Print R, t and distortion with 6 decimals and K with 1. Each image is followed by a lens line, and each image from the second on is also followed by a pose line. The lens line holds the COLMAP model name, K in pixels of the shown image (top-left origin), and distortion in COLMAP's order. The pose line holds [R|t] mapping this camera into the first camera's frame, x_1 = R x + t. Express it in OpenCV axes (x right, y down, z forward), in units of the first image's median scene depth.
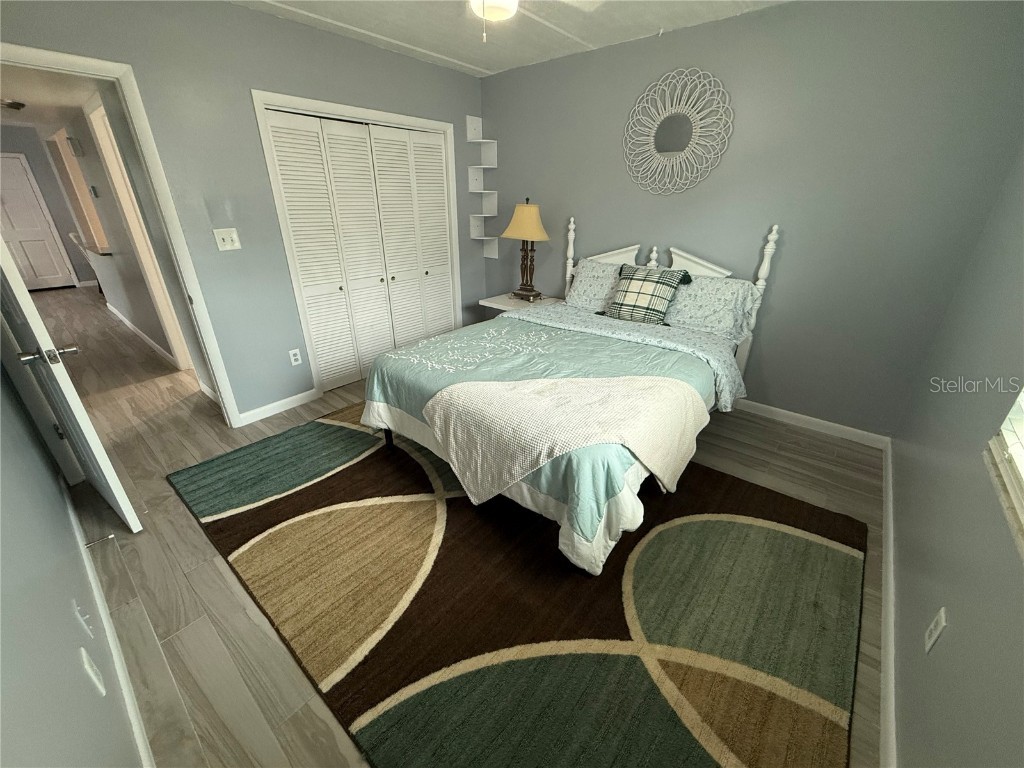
lens RADIAL K [[409.1, 0, 509.4], [0, 409.1, 383.8], [0, 0, 1]] dist [0.001086, -0.000036]
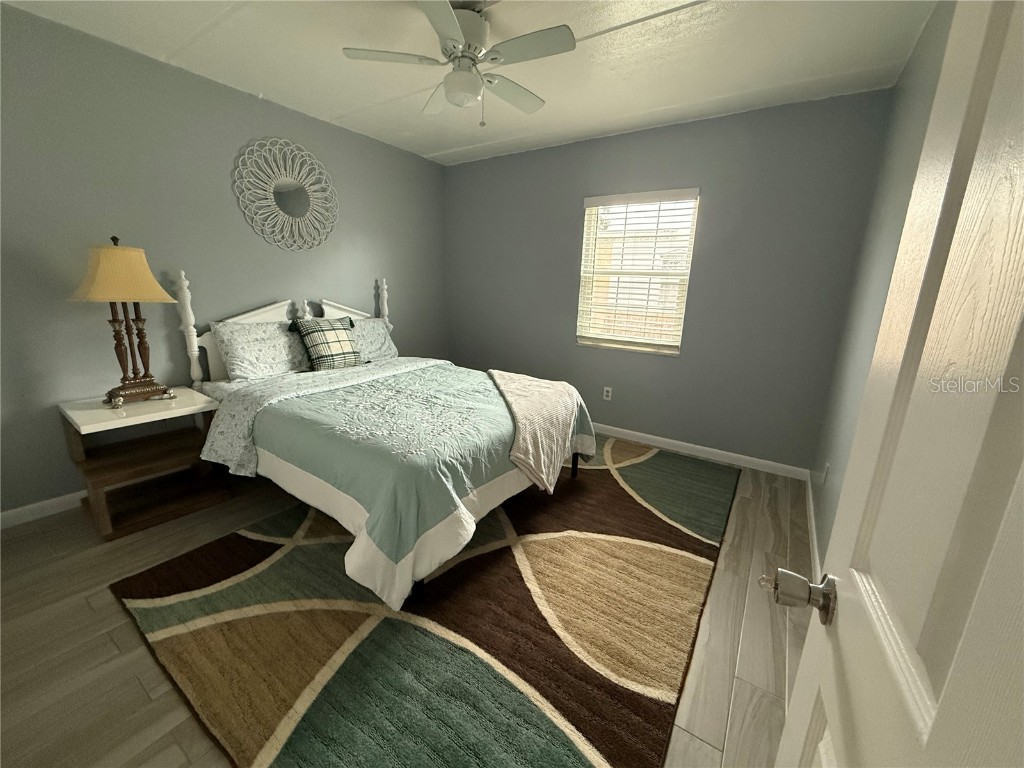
lens RADIAL K [[408.0, 0, 509.7], [0, 408.0, 384.2], [0, 0, 1]] dist [0.001065, 0.000233]
pose [[-0.105157, -0.238744, 0.965372, -1.134404], [0.382552, 0.886341, 0.260870, -0.345535], [-0.917930, 0.396737, -0.001873, 0.973851]]
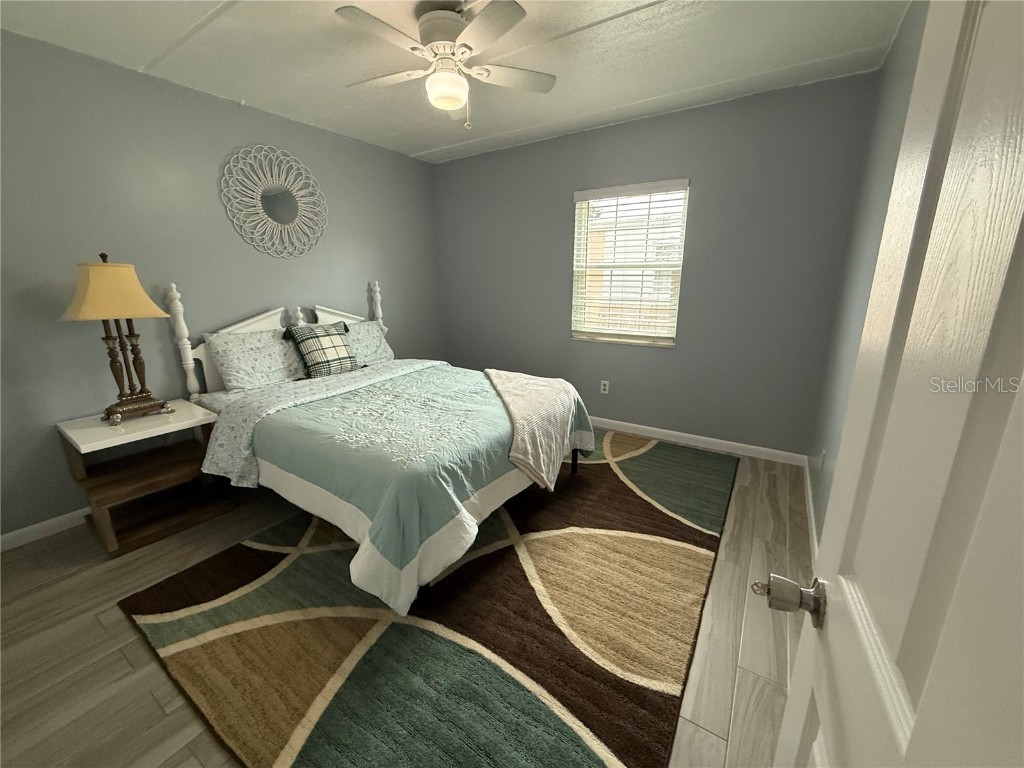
lens RADIAL K [[408.6, 0, 509.5], [0, 408.6, 384.1], [0, 0, 1]] dist [0.001281, -0.000086]
pose [[-0.118891, -0.250514, 0.960785, -1.135488], [0.417241, 0.865459, 0.277290, -0.363952], [-0.900985, 0.433846, 0.001630, 0.960965]]
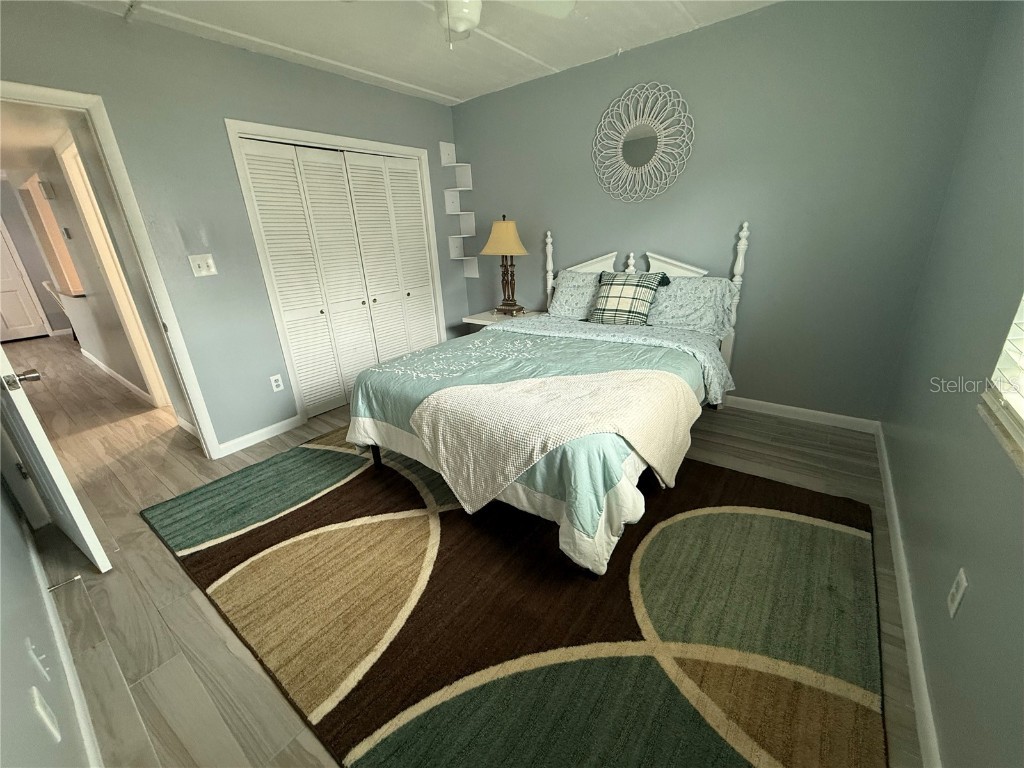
lens RADIAL K [[408.6, 0, 509.5], [0, 408.6, 384.1], [0, 0, 1]] dist [0.001281, -0.000086]
pose [[0.997447, -0.064632, 0.030373, -0.000326], [0.066597, 0.995398, -0.068899, 0.064650], [-0.025780, 0.070746, 0.997161, 0.022994]]
